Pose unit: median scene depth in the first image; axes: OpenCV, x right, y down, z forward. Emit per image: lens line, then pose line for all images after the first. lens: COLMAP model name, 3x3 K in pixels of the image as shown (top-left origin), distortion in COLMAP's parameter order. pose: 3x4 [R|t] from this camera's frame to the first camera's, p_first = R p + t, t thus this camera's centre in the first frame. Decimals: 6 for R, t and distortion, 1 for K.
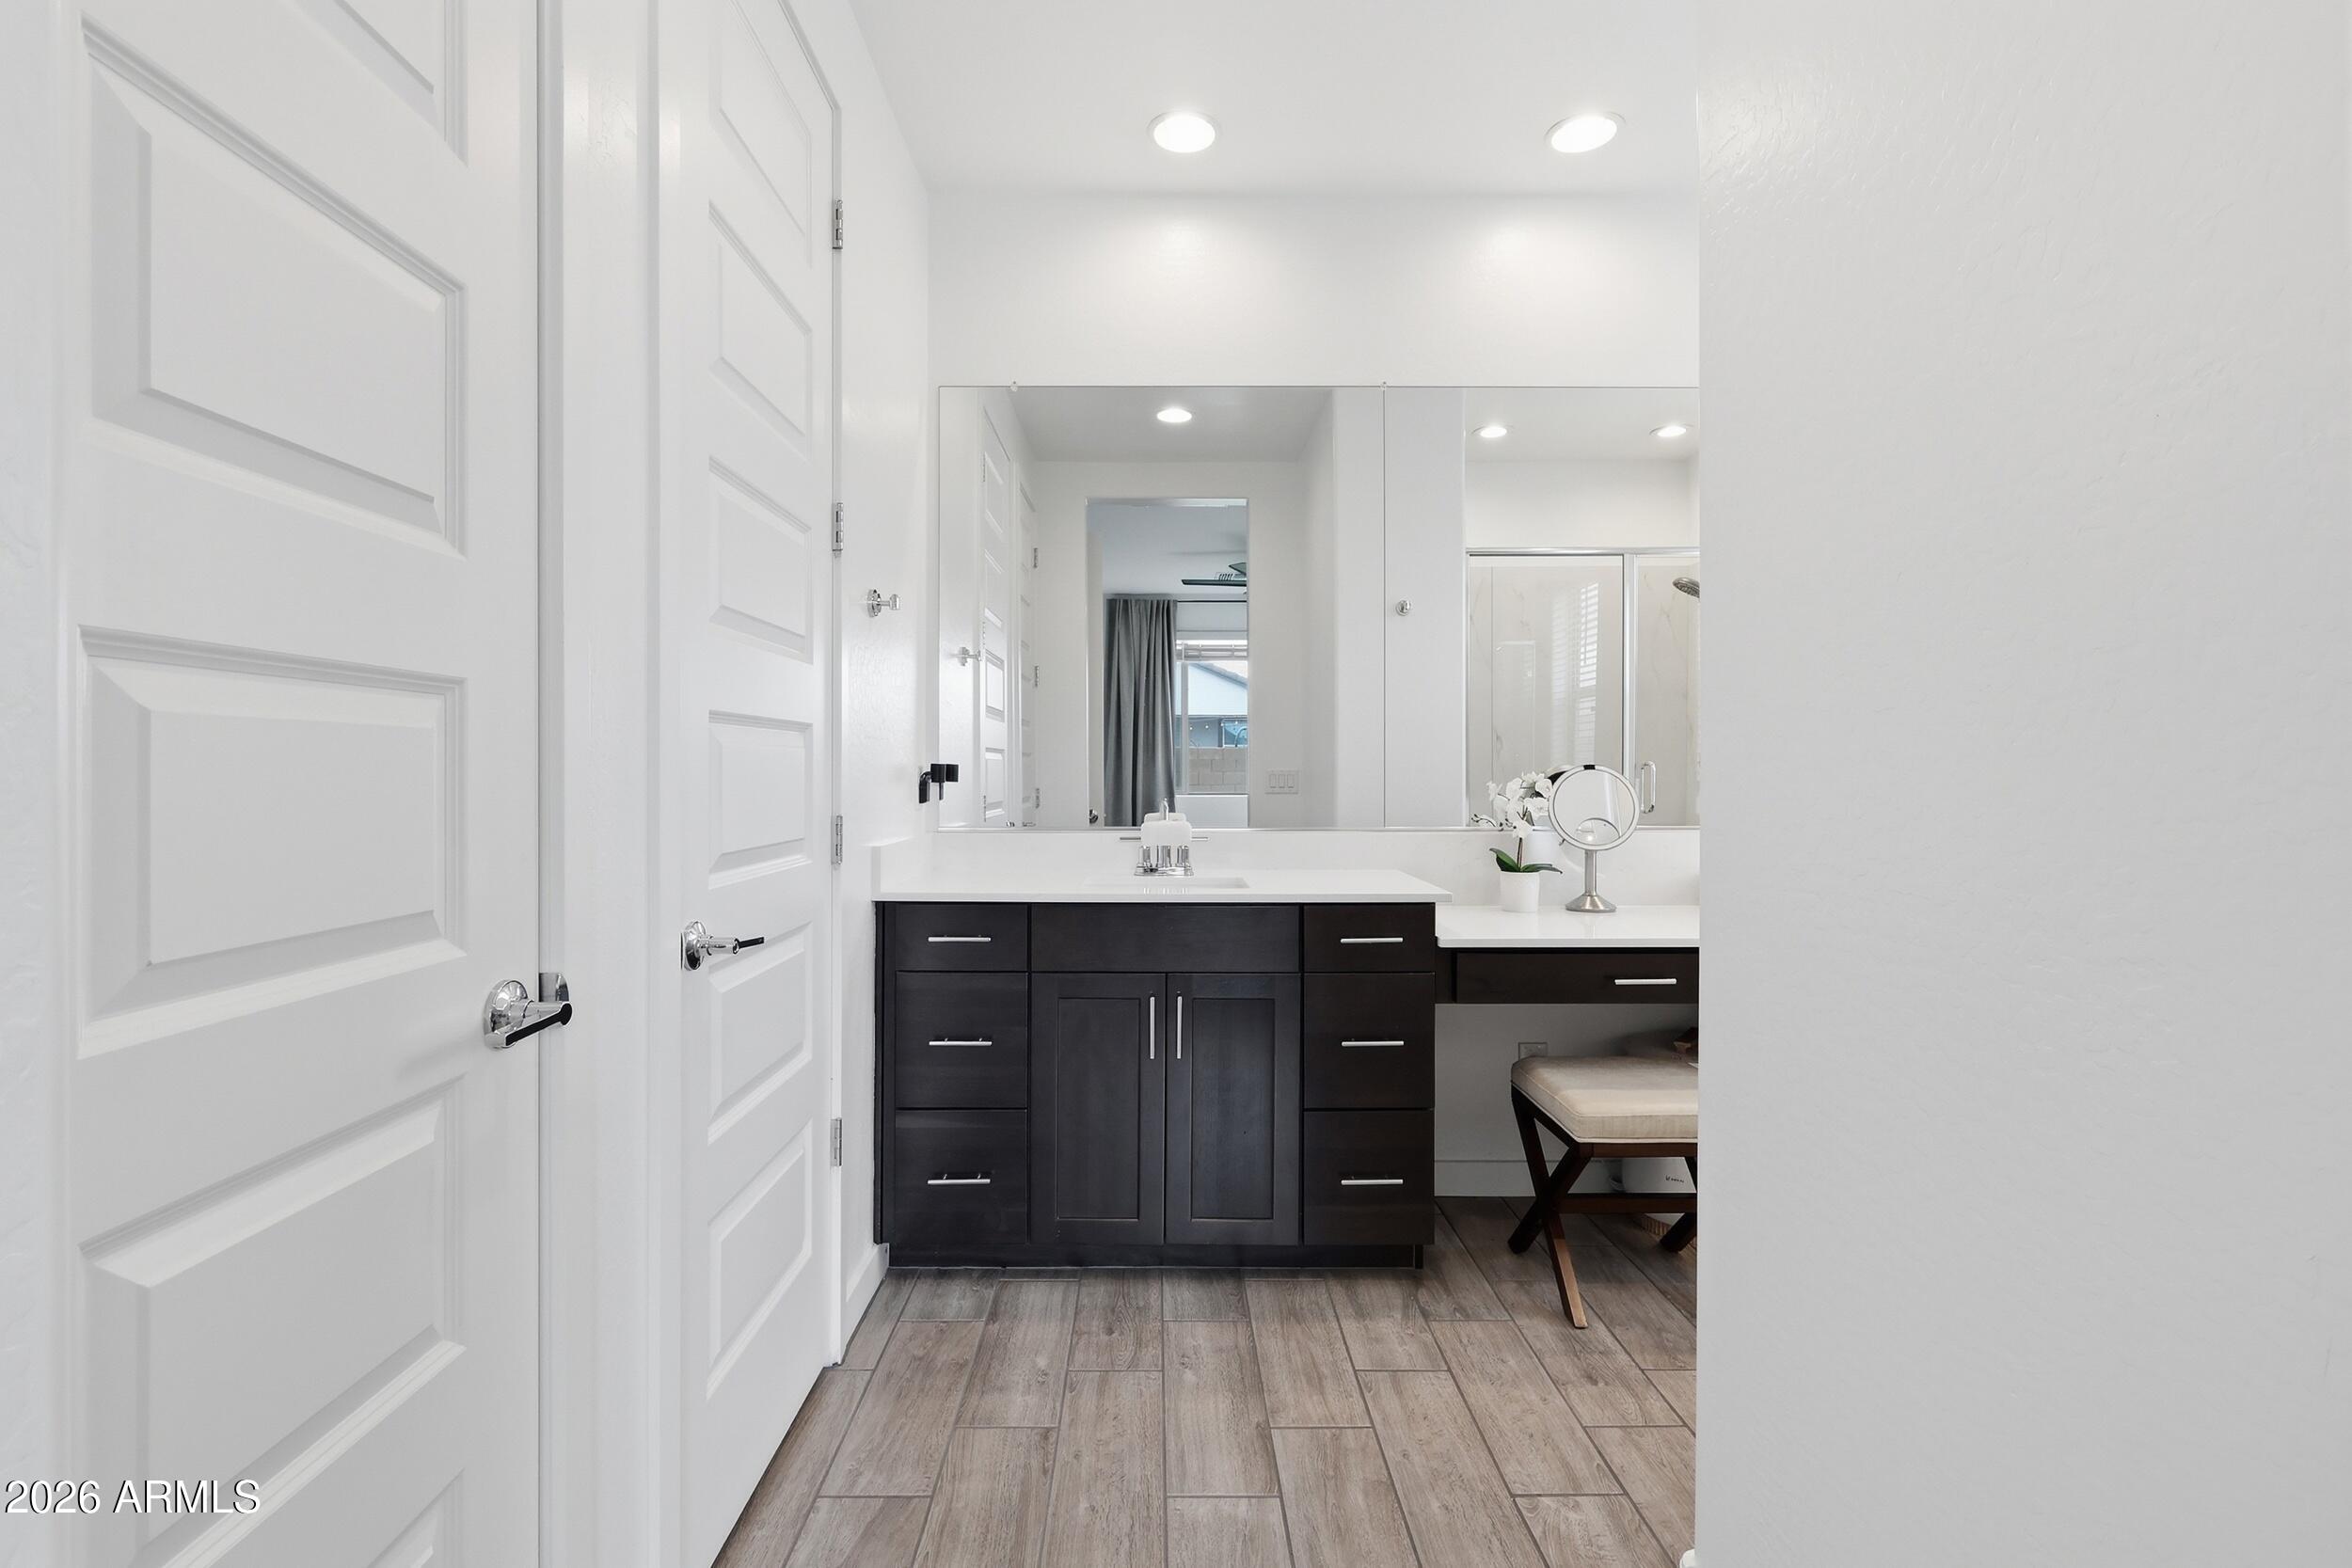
lens RADIAL K [[1109.5, 0, 1165.2], [0, 1109.5, 780.4], [0, 0, 1]] dist [-0.002530, -0.002000]
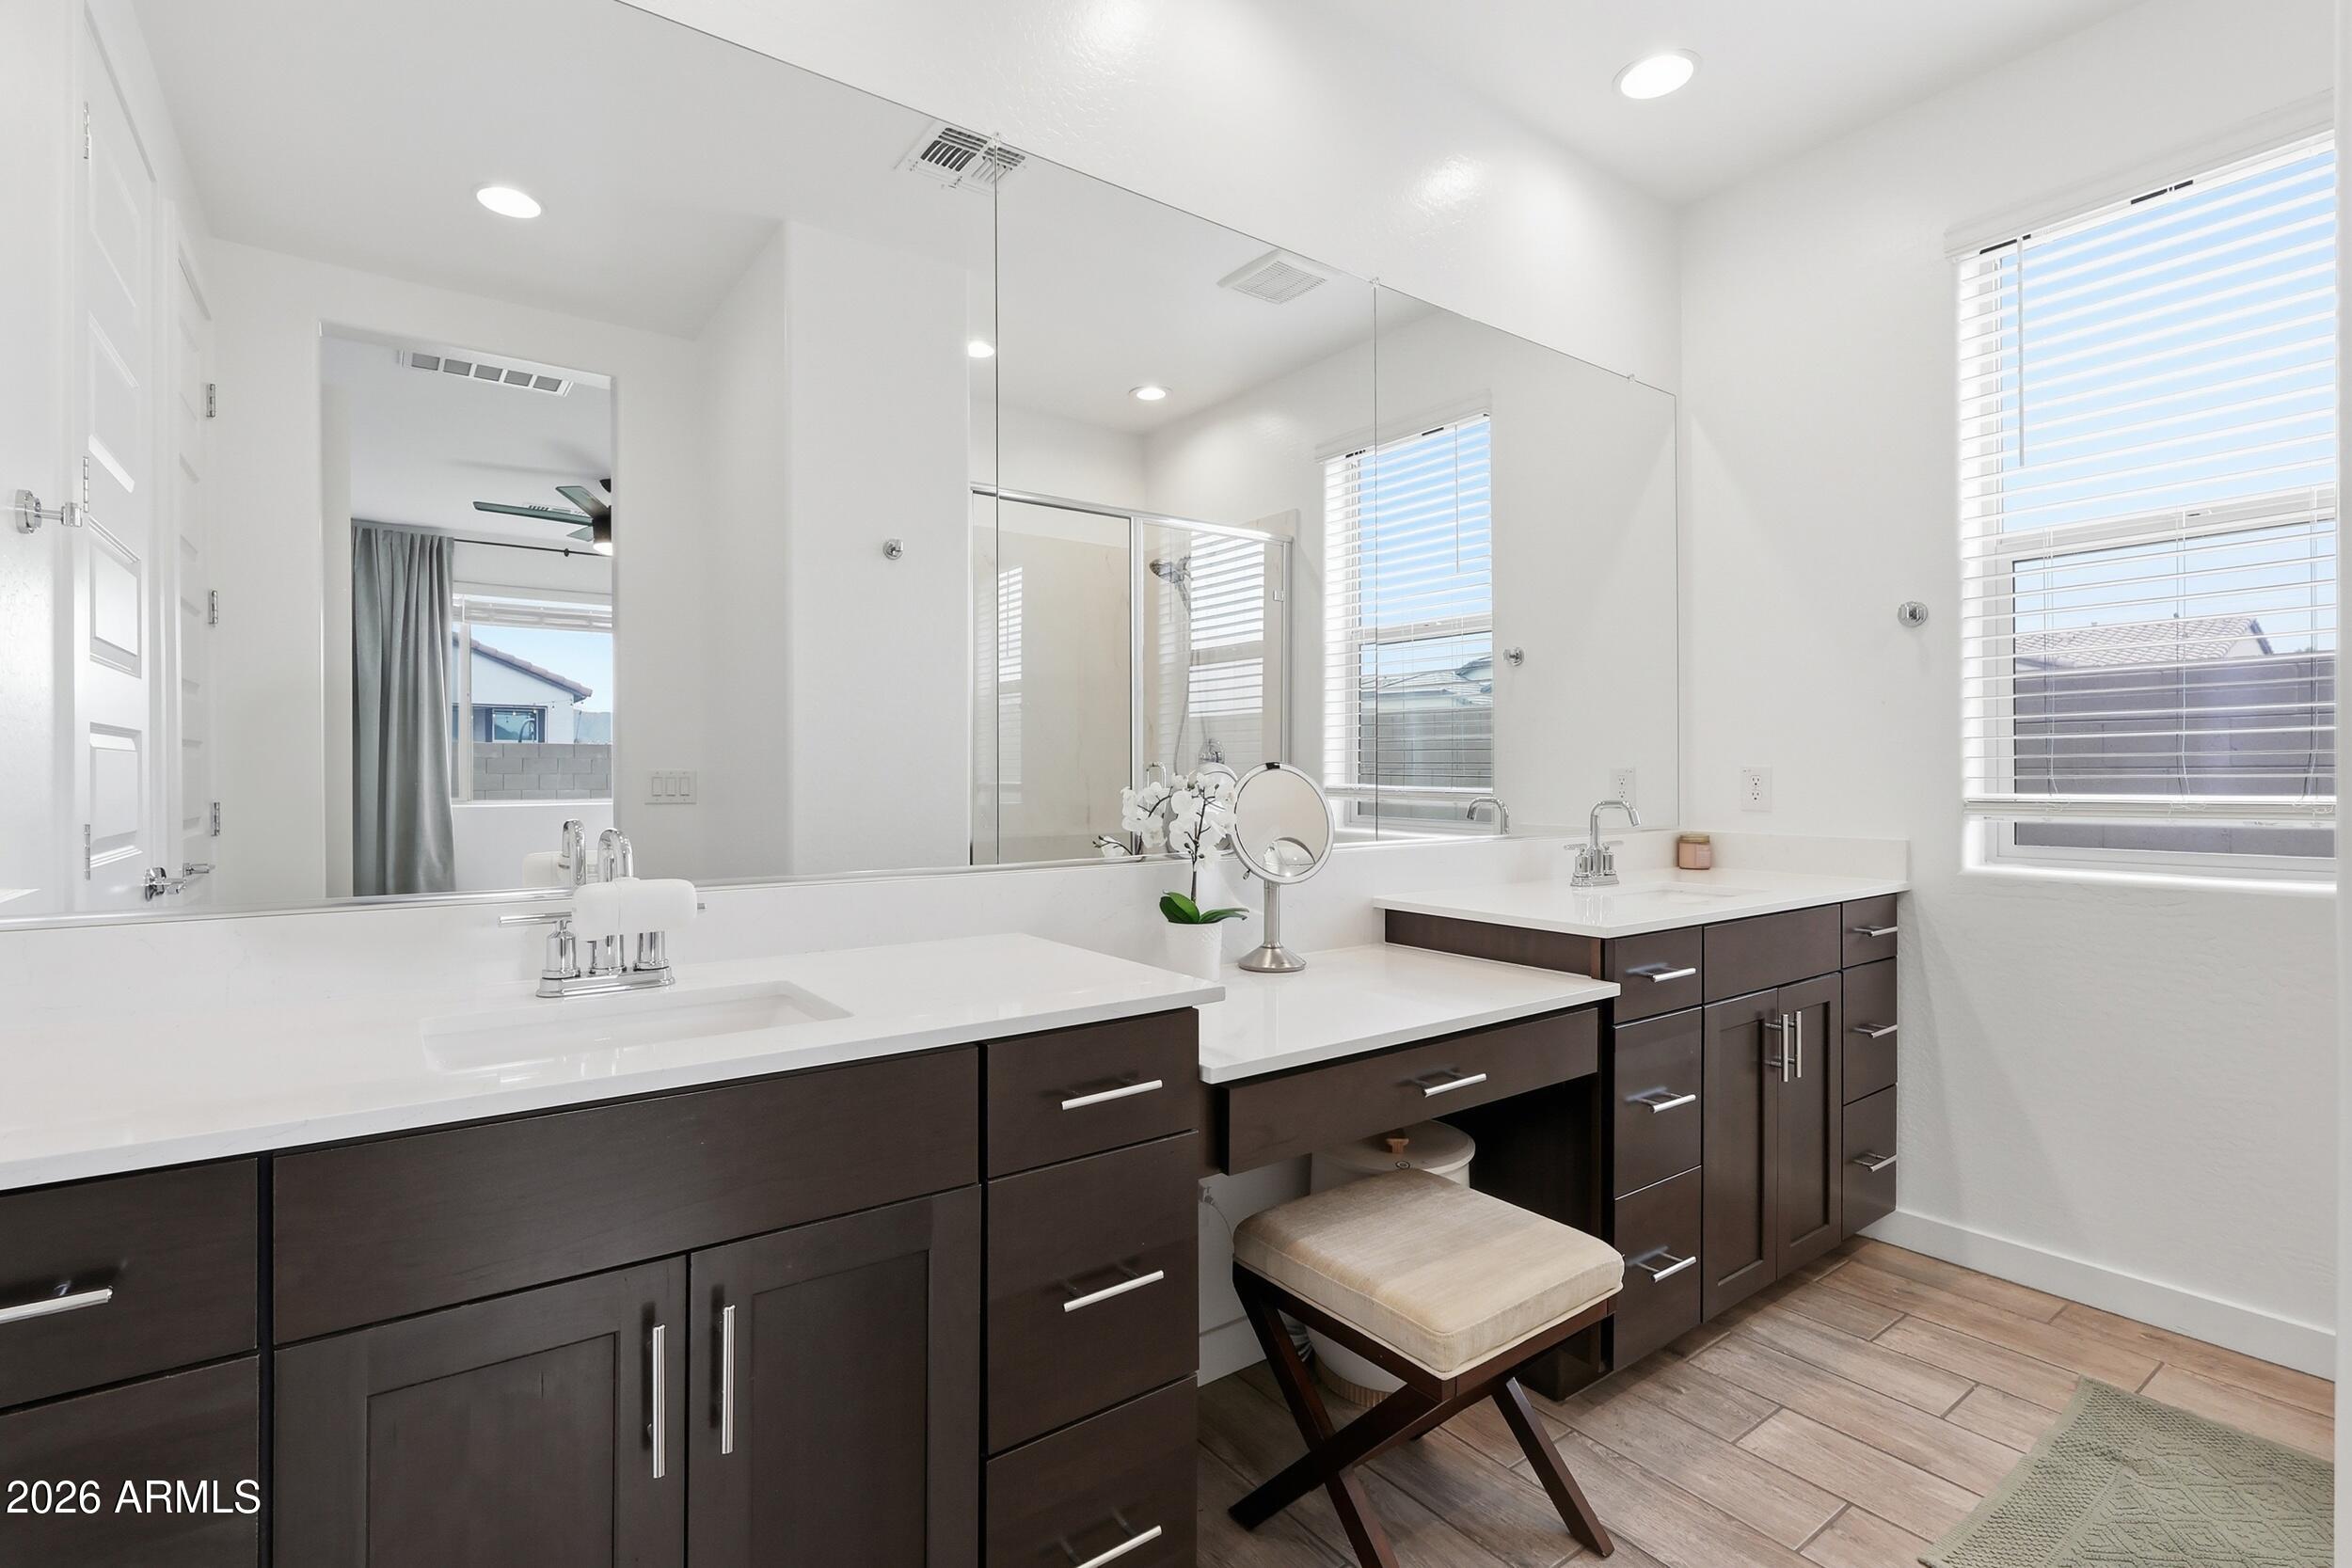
lens RADIAL K [[1109.5, 0, 1202.6], [0, 1109.5, 773.8], [0, 0, 1]] dist [-0.002530, -0.002000]
pose [[0.808586, 0.001241, 0.588377, -0.051291], [0.003697, 0.999967, -0.007188, -0.002248], [-0.588366, 0.007987, 0.808555, 0.314188]]
